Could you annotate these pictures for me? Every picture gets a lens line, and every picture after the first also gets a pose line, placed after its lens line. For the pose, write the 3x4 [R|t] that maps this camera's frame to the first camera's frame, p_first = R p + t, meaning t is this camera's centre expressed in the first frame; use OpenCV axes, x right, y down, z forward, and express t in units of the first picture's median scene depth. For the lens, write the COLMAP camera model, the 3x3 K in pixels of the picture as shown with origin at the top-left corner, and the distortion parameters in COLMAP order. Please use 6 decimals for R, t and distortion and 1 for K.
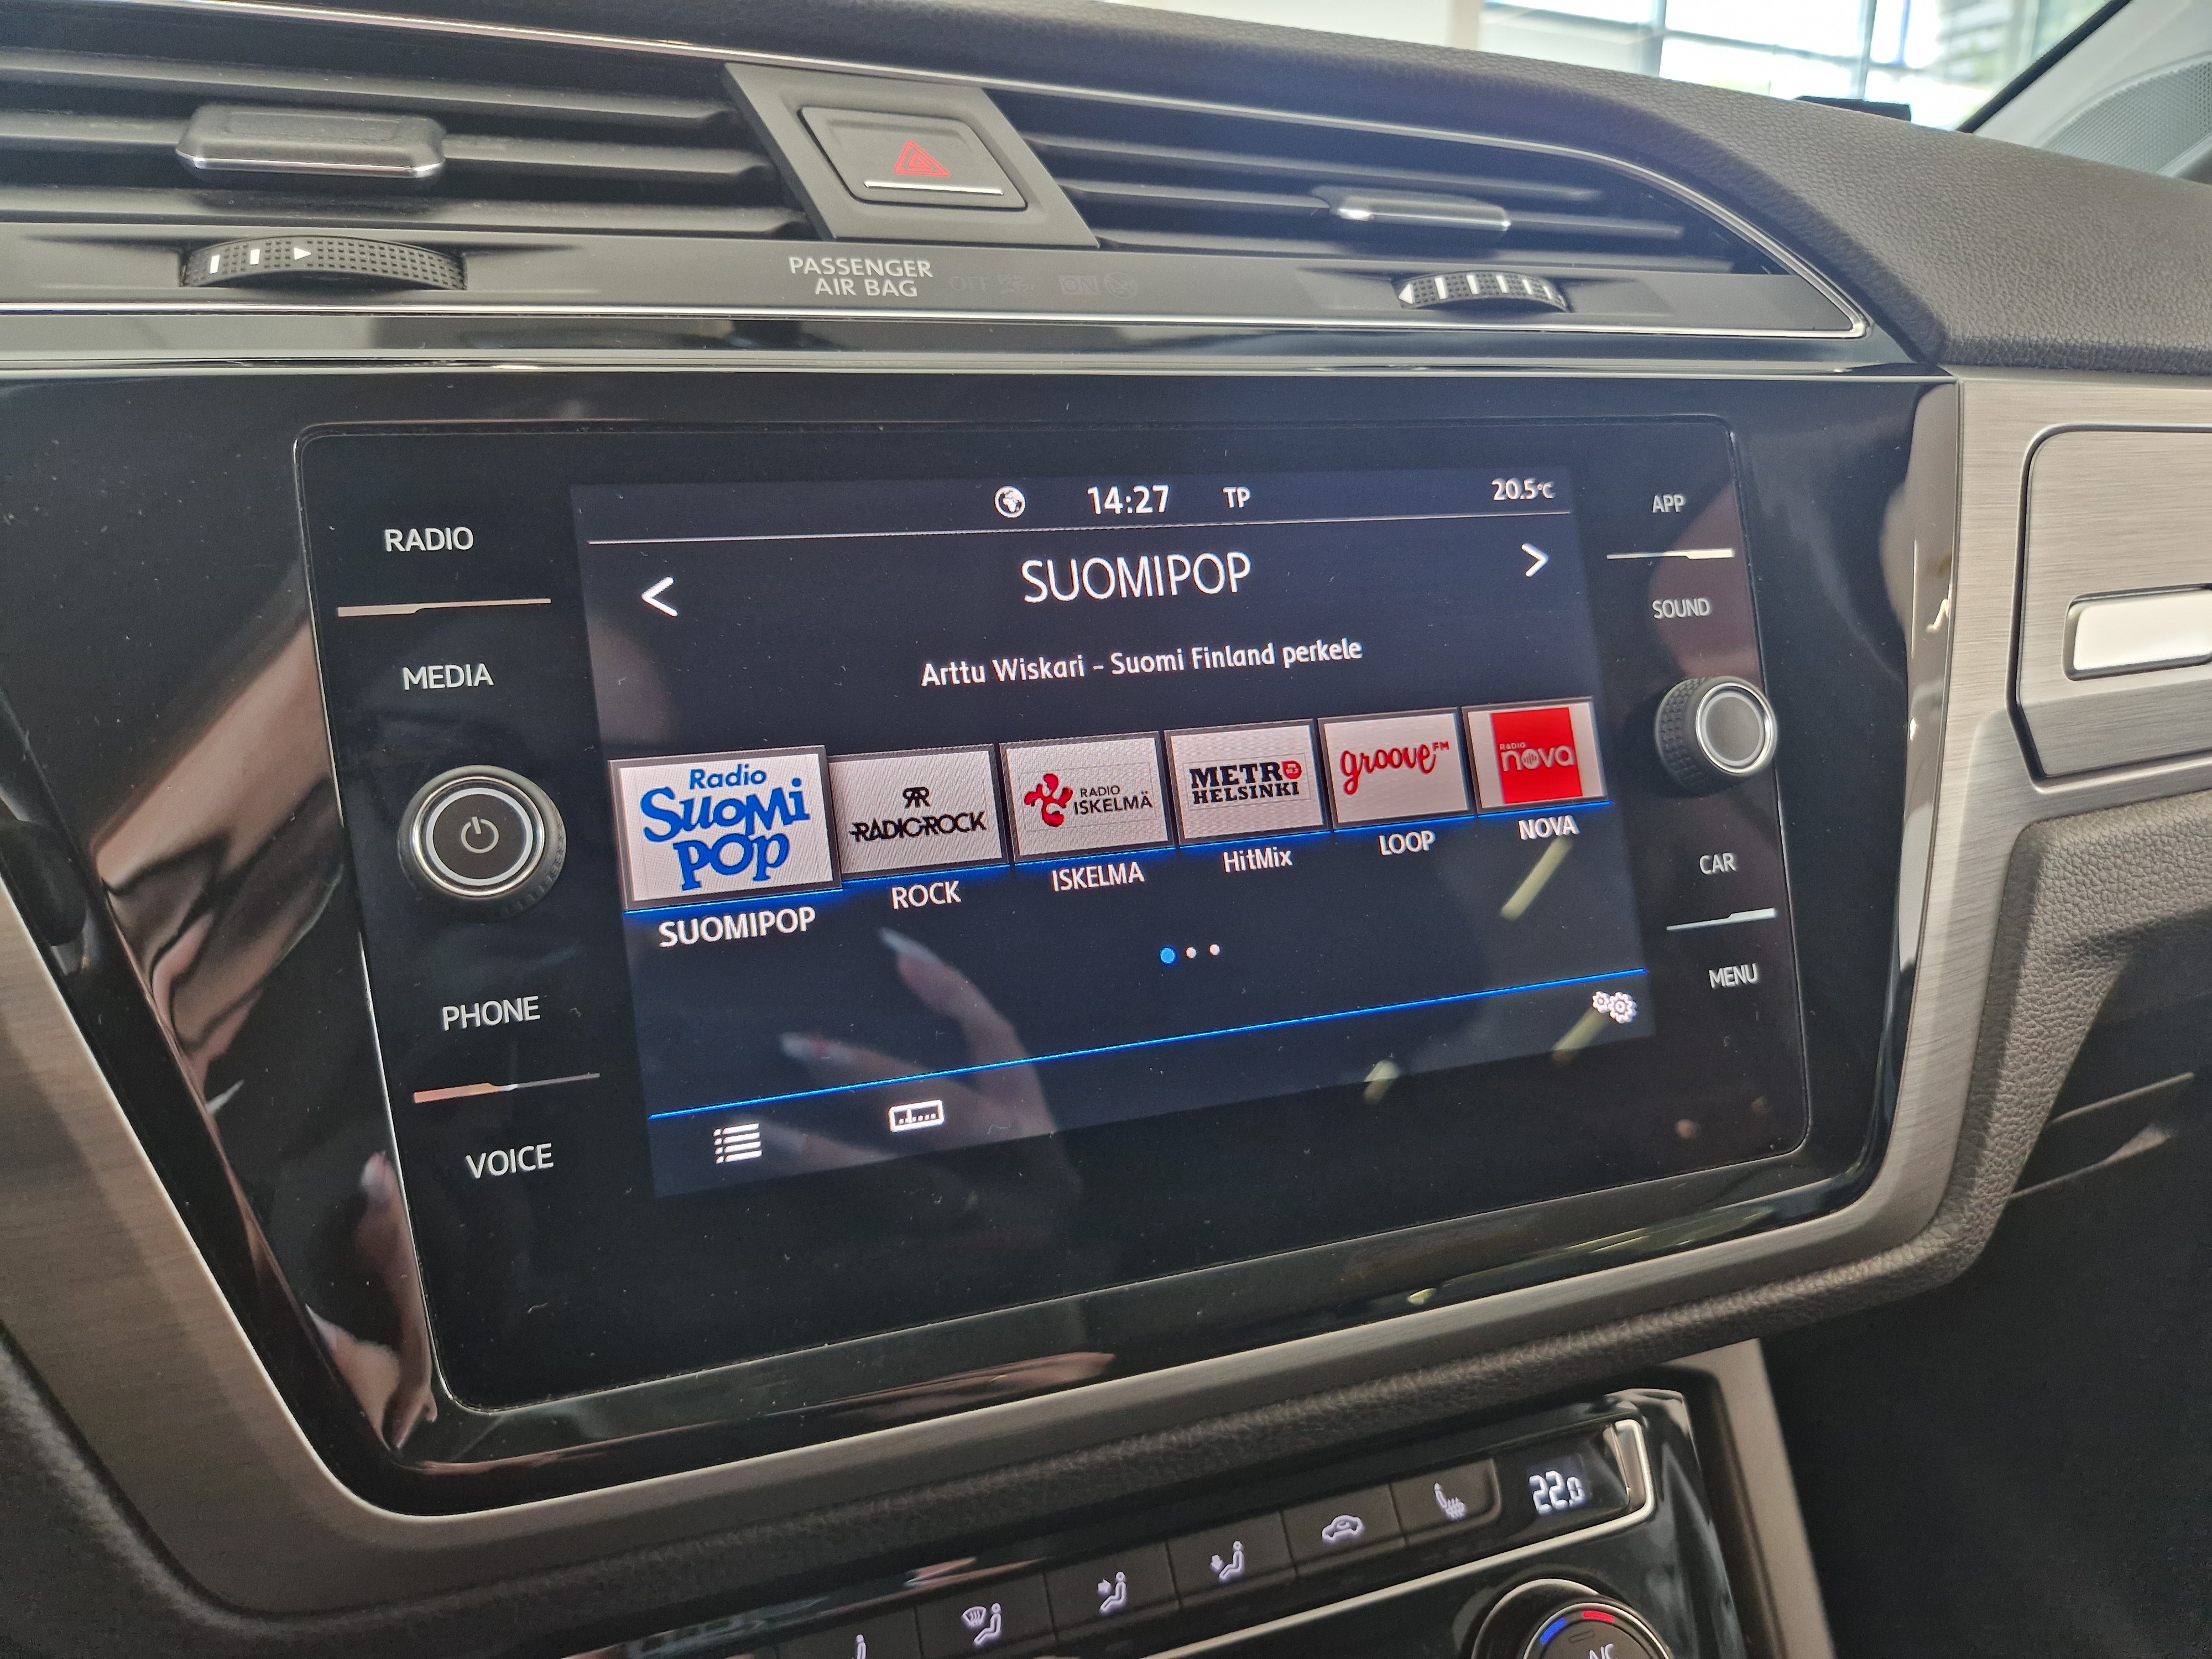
lens RADIAL K [[1535.9, 0, 1110.7], [0, 1535.9, 856.4], [0, 0, 1]] dist [0.019562, -0.032127]
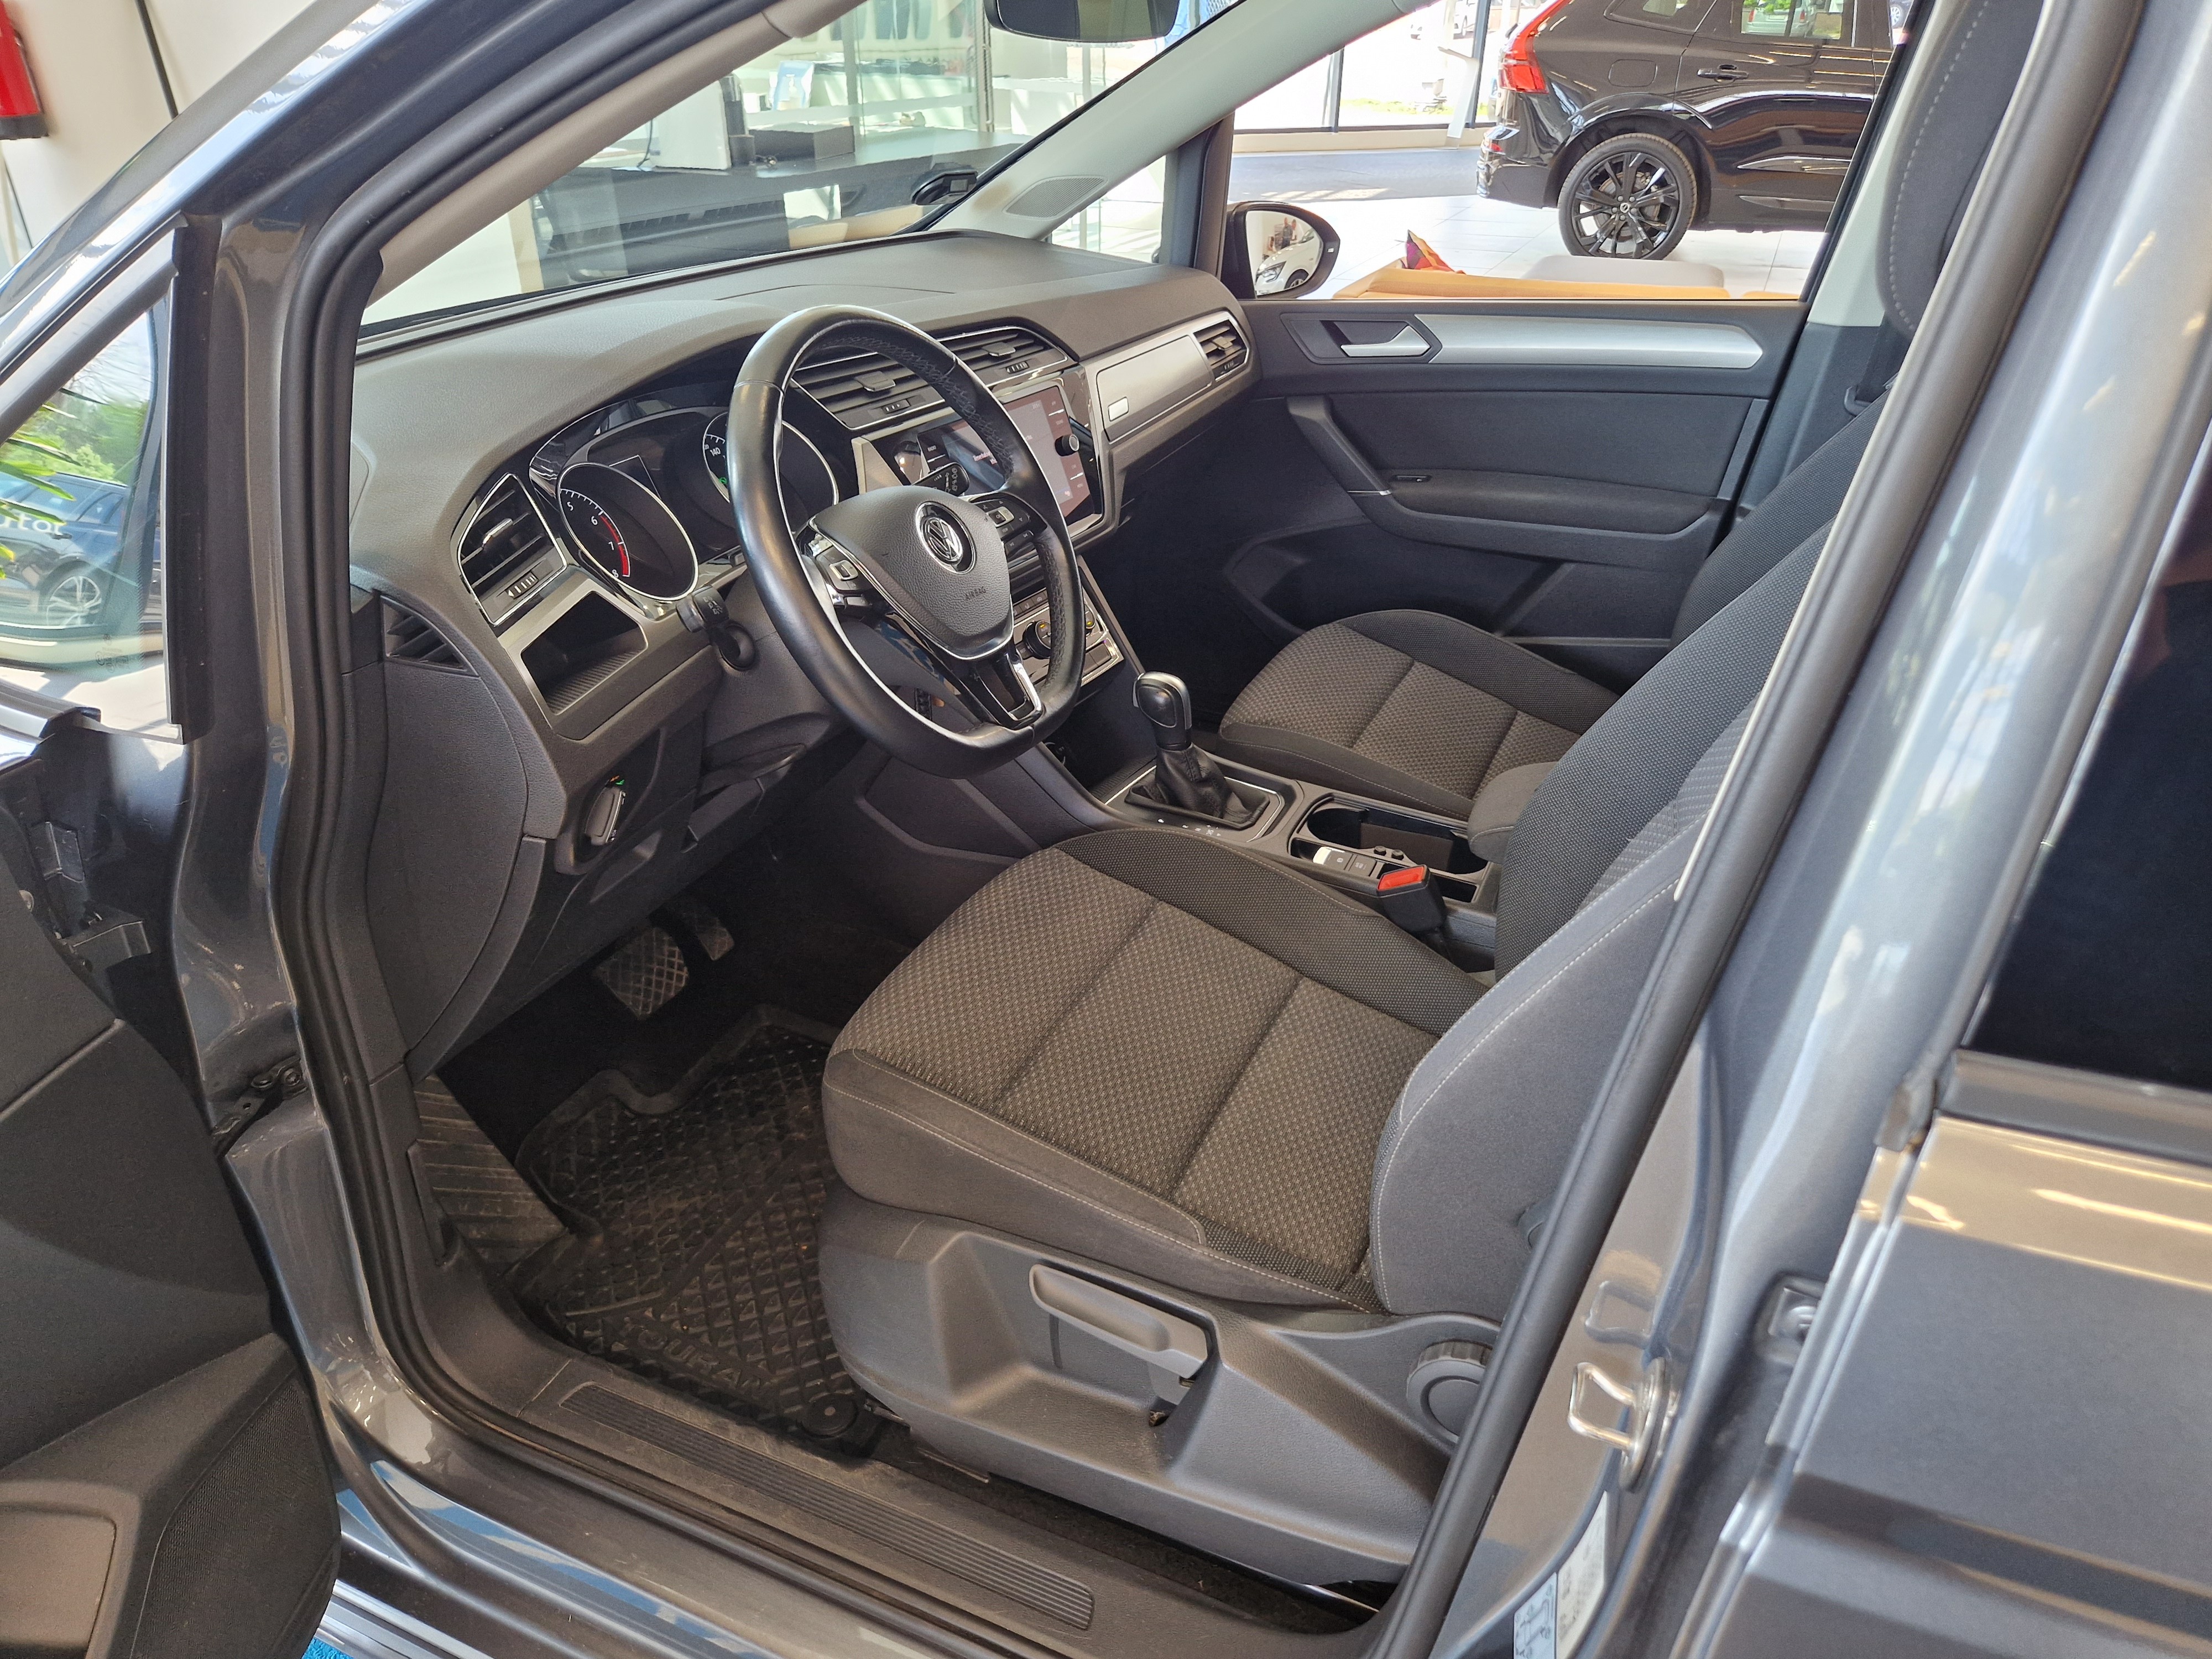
lens RADIAL K [[1467.1, 0, 1091.5], [0, 1467.1, 835.5], [0, 0, 1]] dist [0.041495, -0.001974]
pose [[0.777727, -0.306145, 0.549014, -3.147349], [0.177975, 0.944892, 0.274780, -0.200471], [-0.602881, -0.115993, 0.789354, -3.729034]]
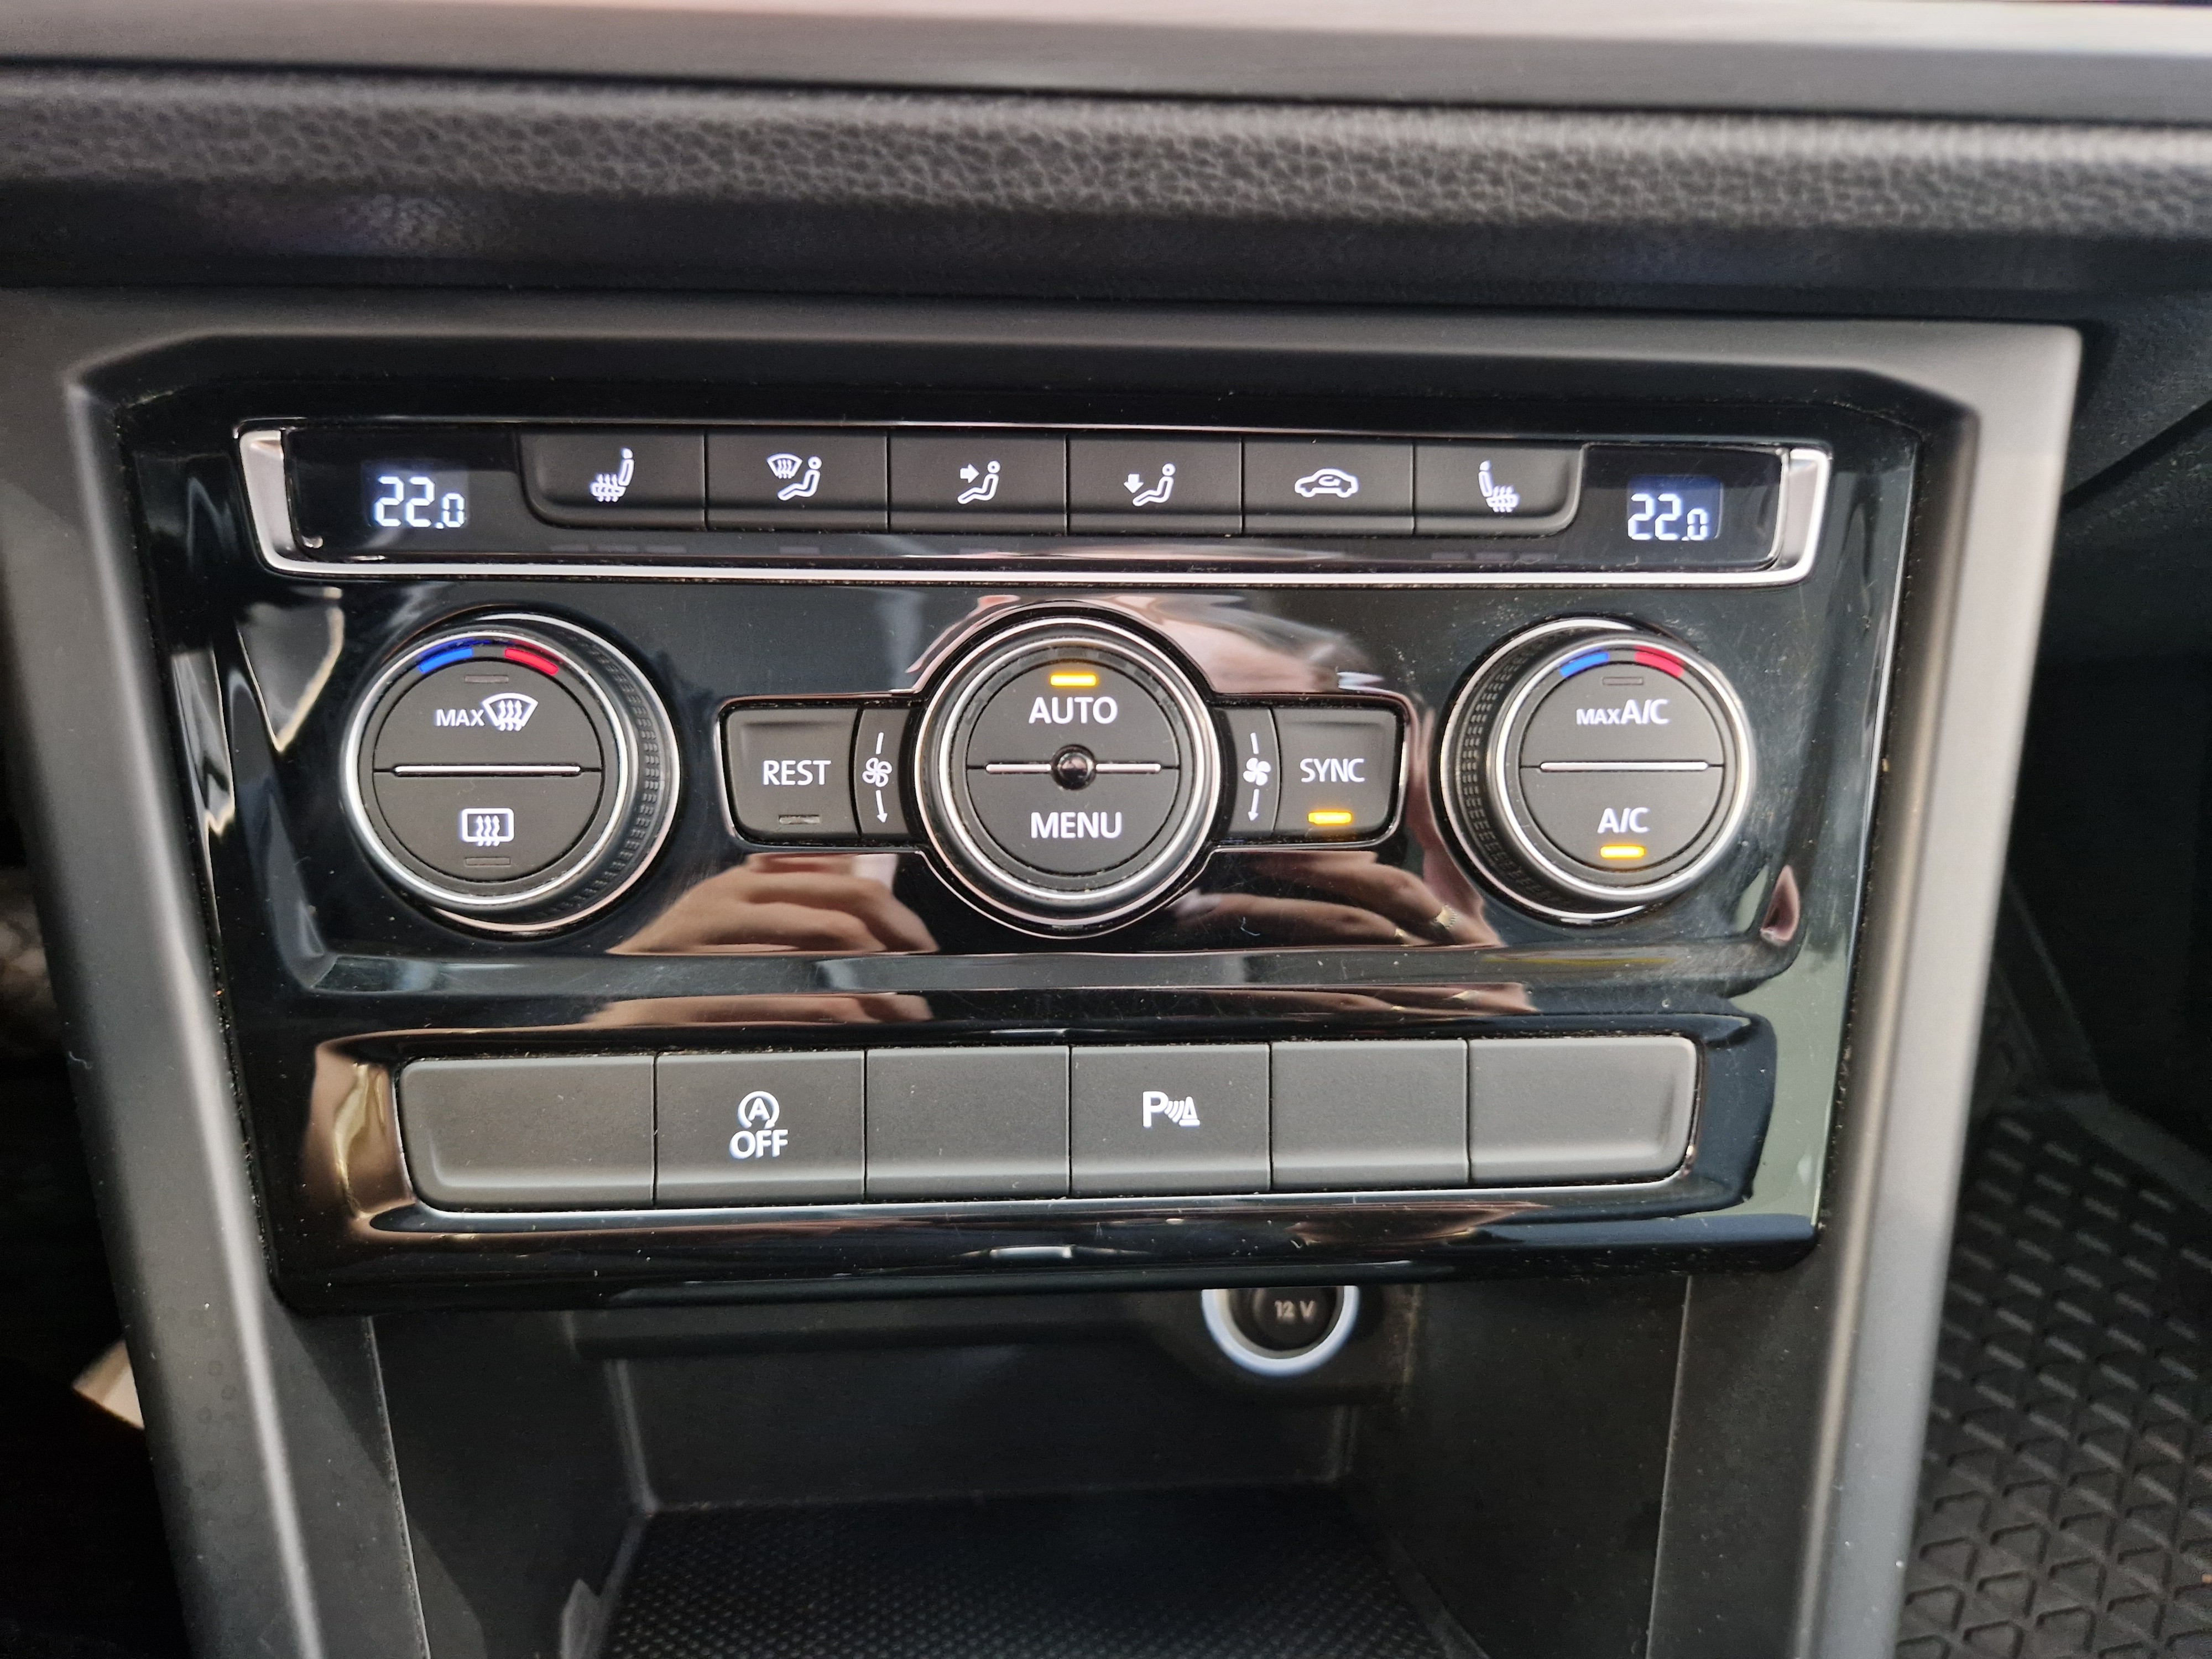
lens RADIAL K [[1532.3, 0, 1107.5], [0, 1532.3, 823.8], [0, 0, 1]] dist [0.026997, -0.040275]
pose [[0.959028, 0.215928, -0.183415, 0.236073], [-0.121704, 0.898606, 0.421540, 0.317209], [0.255840, -0.381946, 0.888067, 0.313023]]
